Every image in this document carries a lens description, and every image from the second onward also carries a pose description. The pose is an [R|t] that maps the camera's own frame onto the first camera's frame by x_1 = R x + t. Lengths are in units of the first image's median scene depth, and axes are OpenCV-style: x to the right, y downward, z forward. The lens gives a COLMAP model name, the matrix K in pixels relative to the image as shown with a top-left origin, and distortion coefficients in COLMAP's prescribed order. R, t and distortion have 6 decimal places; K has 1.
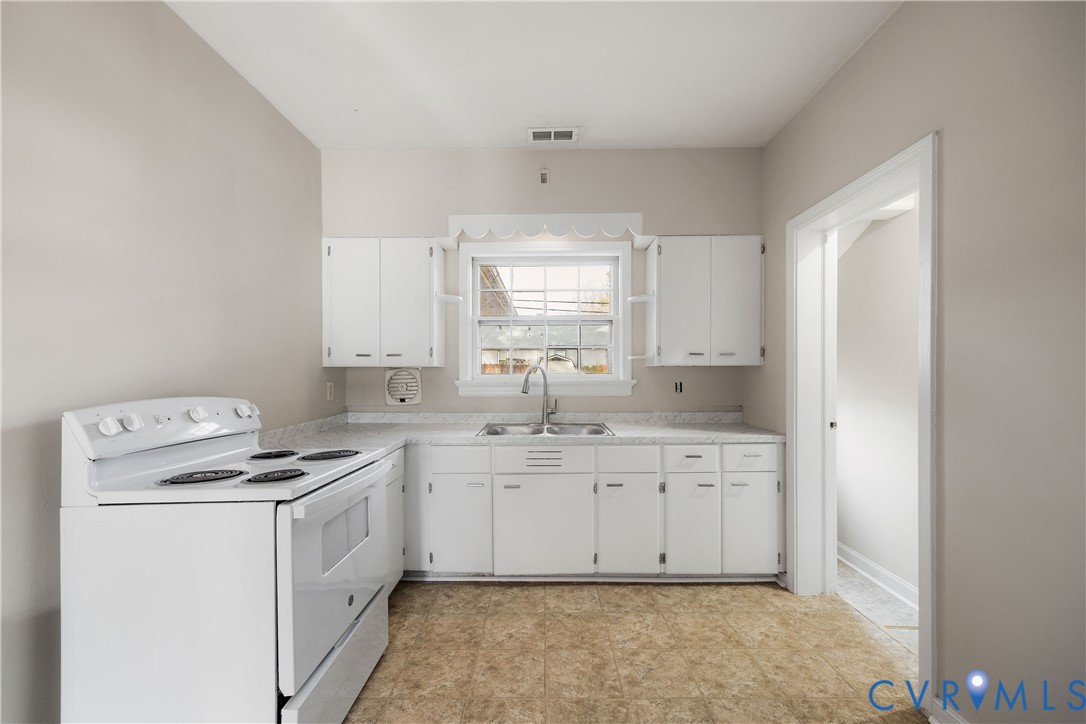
lens RADIAL K [[432.3, 0, 547.1], [0, 432.3, 371.2], [0, 0, 1]] dist [0.009237, -0.000011]
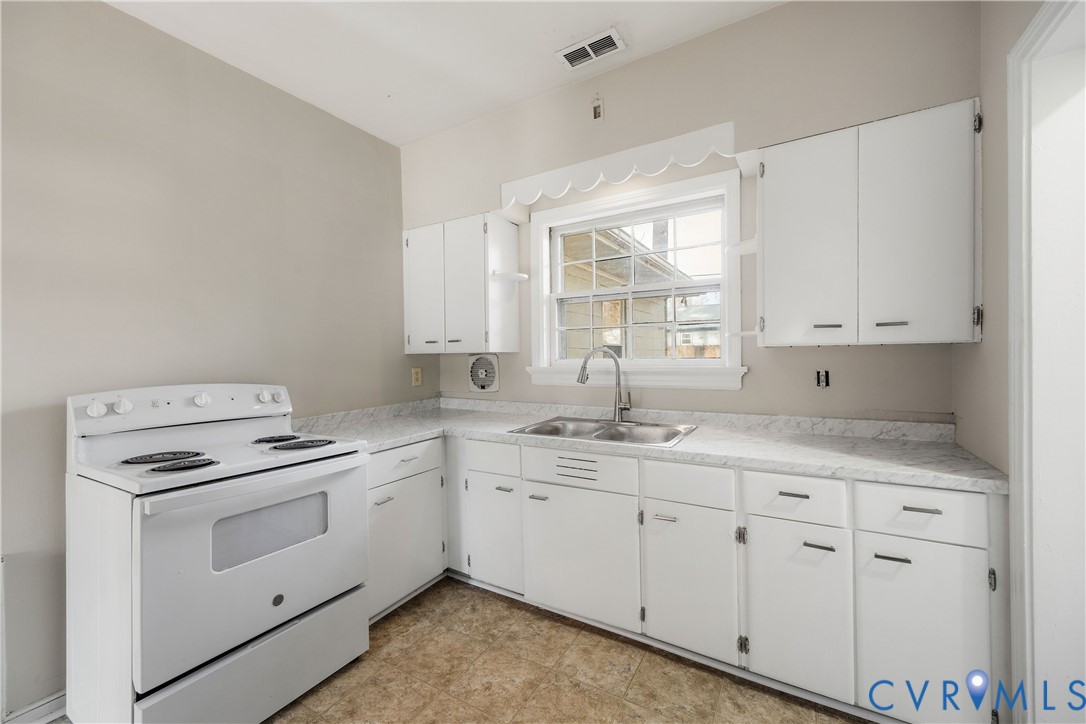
lens RADIAL K [[432.3, 0, 542.2], [0, 432.3, 357.5], [0, 0, 1]] dist [0.009237, -0.000011]
pose [[0.864503, -0.007498, -0.502571, 0.335437], [0.012133, 0.999909, 0.005952, -0.004102], [0.502481, -0.011243, 0.864515, 0.292068]]
